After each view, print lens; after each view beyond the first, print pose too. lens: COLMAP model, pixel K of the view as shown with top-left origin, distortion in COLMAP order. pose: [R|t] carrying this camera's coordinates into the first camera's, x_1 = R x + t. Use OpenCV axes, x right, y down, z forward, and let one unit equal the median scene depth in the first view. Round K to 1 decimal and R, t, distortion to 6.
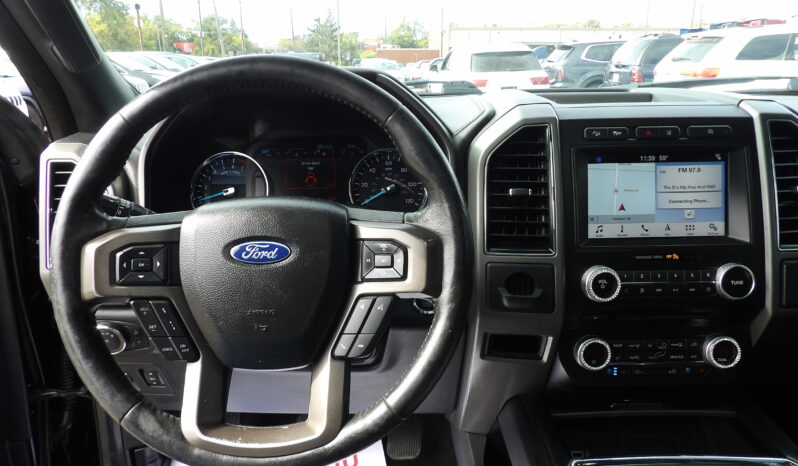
lens RADIAL K [[570.5, 0, 399.0], [0, 570.5, 233.0], [0, 0, 1]] dist [0.000649, 0.003310]
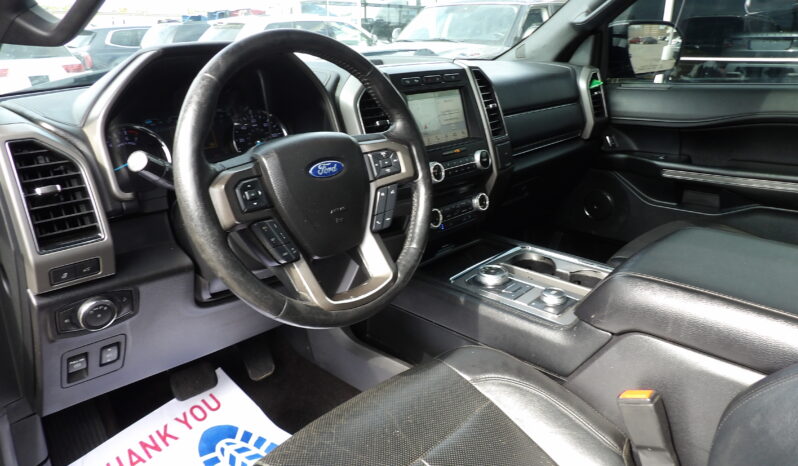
lens RADIAL K [[575.5, 0, 400.8], [0, 575.5, 247.0], [0, 0, 1]] dist [-0.073619, 0.088727]
pose [[0.690111, -0.246601, 0.680393, -0.856537], [0.215174, 0.967555, 0.132433, 0.054648], [-0.690975, 0.055009, 0.720782, -0.102400]]
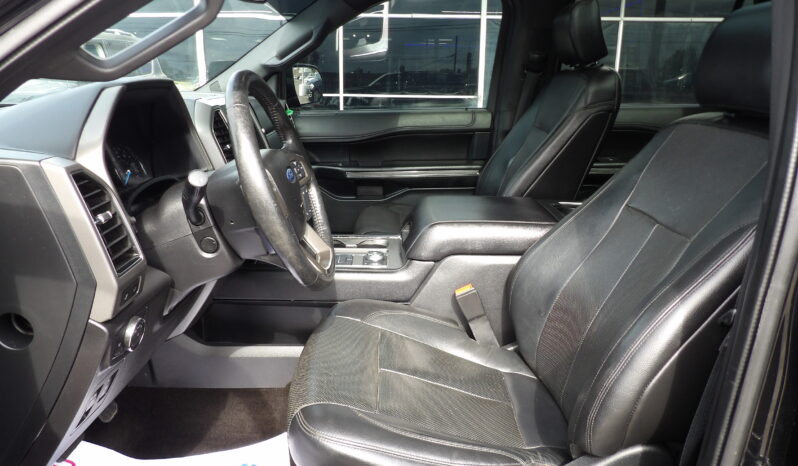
lens RADIAL K [[575.5, 0, 400.8], [0, 575.5, 247.0], [0, 0, 1]] dist [-0.073619, 0.088727]
pose [[-0.044245, -0.276852, 0.959893, -1.641113], [0.272183, 0.921145, 0.278222, -0.136701], [-0.961228, 0.273576, 0.034599, 0.518734]]
